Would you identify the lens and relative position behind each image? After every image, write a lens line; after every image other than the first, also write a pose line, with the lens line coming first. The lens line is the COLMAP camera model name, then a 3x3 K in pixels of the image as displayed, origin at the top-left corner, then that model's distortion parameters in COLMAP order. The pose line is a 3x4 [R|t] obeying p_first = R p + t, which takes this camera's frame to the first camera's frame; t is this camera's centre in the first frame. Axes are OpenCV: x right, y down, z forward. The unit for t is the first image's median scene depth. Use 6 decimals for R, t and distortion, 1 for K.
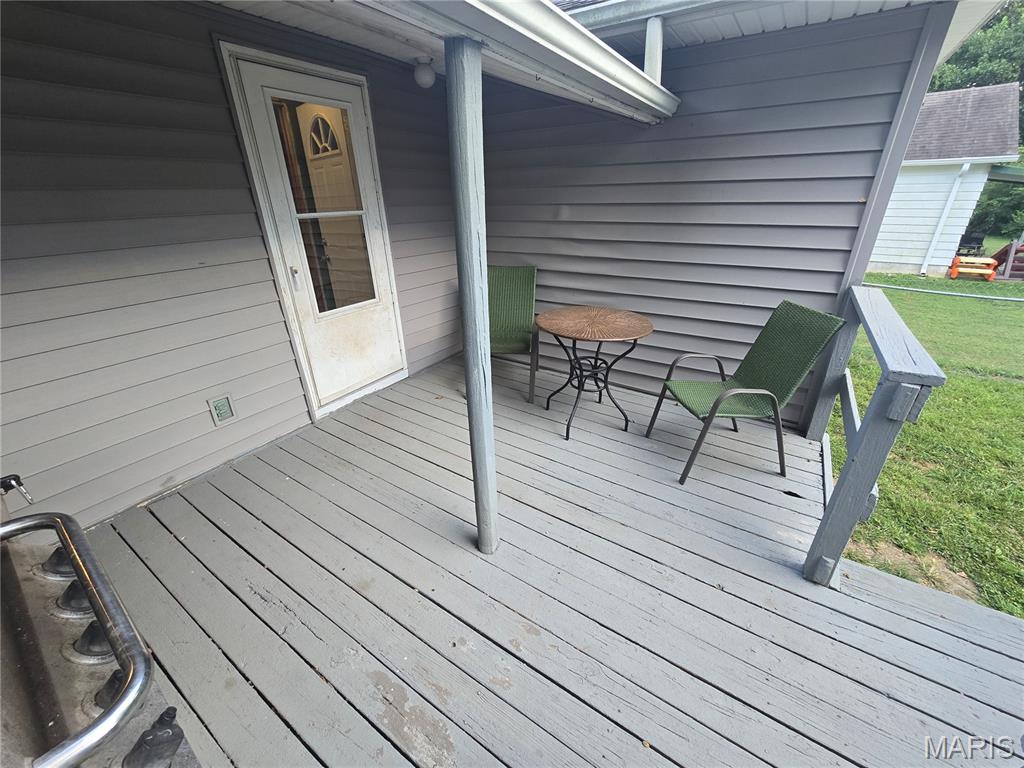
lens RADIAL K [[415.8, 0, 510.9], [0, 415.8, 380.8], [0, 0, 1]] dist [-0.003735, 0.000030]
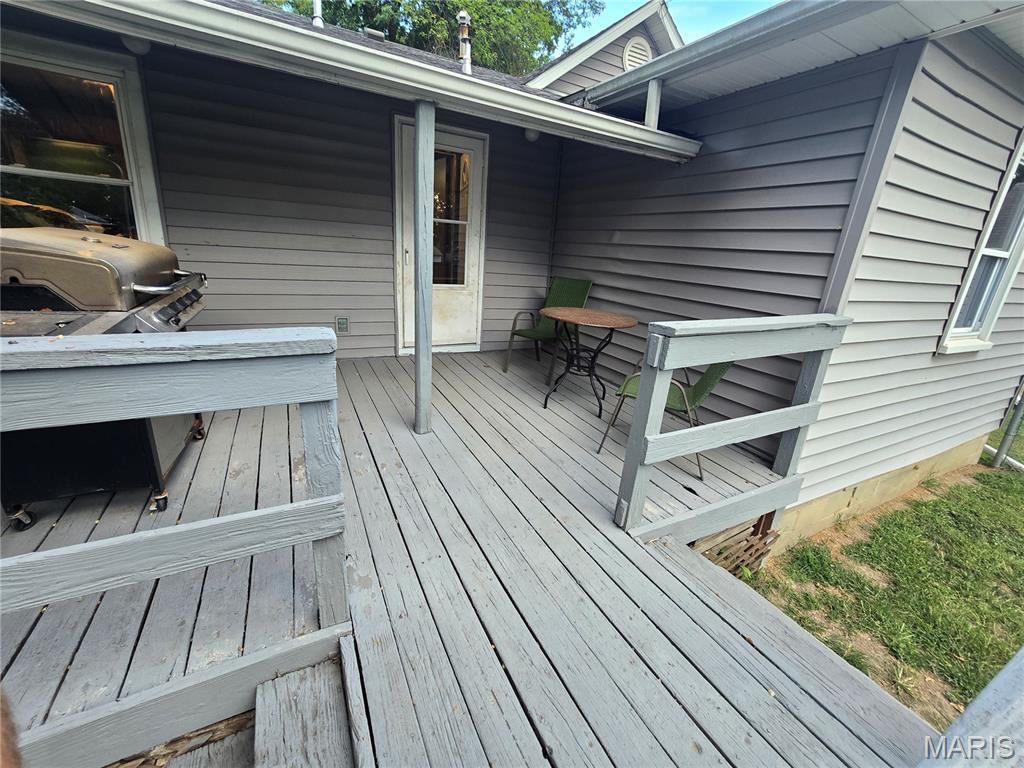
lens RADIAL K [[417.8, 0, 516.6], [0, 417.8, 380.2], [0, 0, 1]] dist [-0.000940, -0.000477]
pose [[0.870169, 0.225430, -0.438163, 0.570544], [-0.280453, 0.957716, -0.064231, 0.163713], [0.405157, 0.178776, 0.896598, -0.125554]]
